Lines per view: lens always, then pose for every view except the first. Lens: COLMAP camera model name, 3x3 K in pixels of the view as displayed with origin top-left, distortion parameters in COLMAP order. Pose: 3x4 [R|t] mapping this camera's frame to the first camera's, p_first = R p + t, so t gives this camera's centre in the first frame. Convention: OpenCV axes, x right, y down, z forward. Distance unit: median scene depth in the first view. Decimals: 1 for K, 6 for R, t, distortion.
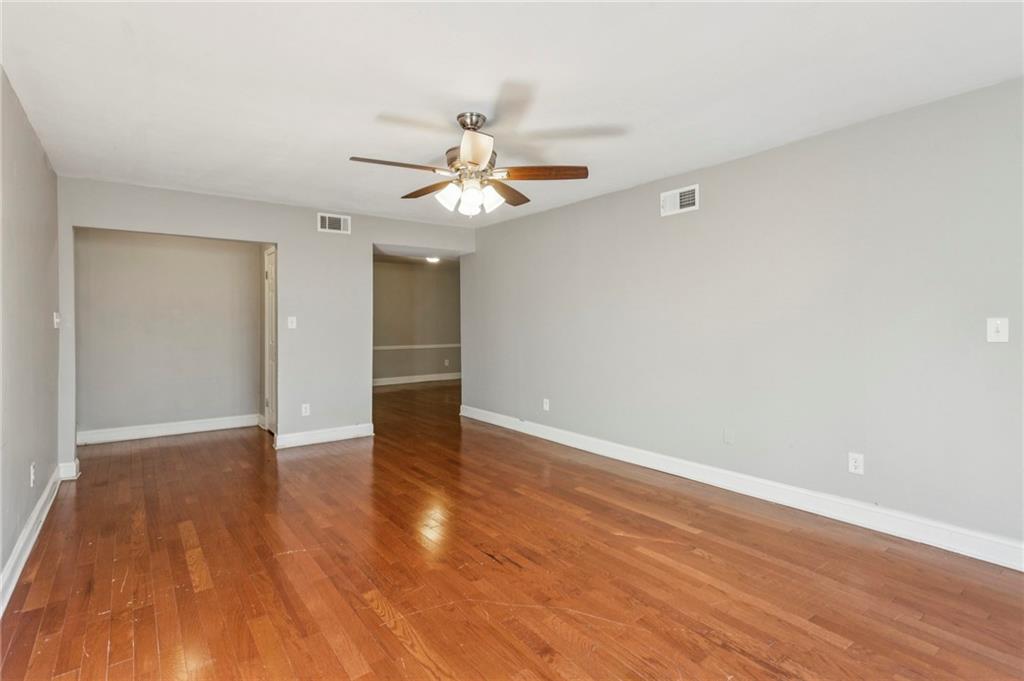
lens RADIAL K [[491.9, 0, 519.0], [0, 491.9, 329.2], [0, 0, 1]] dist [0.015005, 0.000205]
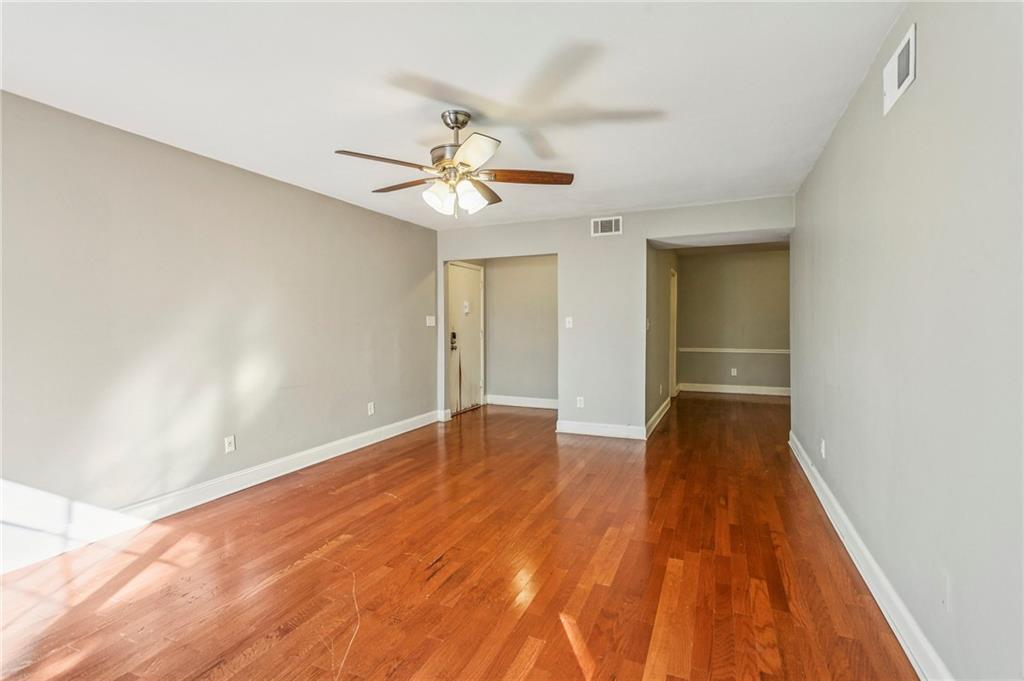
lens RADIAL K [[491.9, 0, 506.0], [0, 491.9, 331.4], [0, 0, 1]] dist [0.015005, 0.000205]
pose [[0.487828, 0.015355, -0.872804, 0.493785], [-0.010666, 0.999875, 0.011629, -0.004812], [0.872874, 0.003637, 0.487932, 0.365246]]
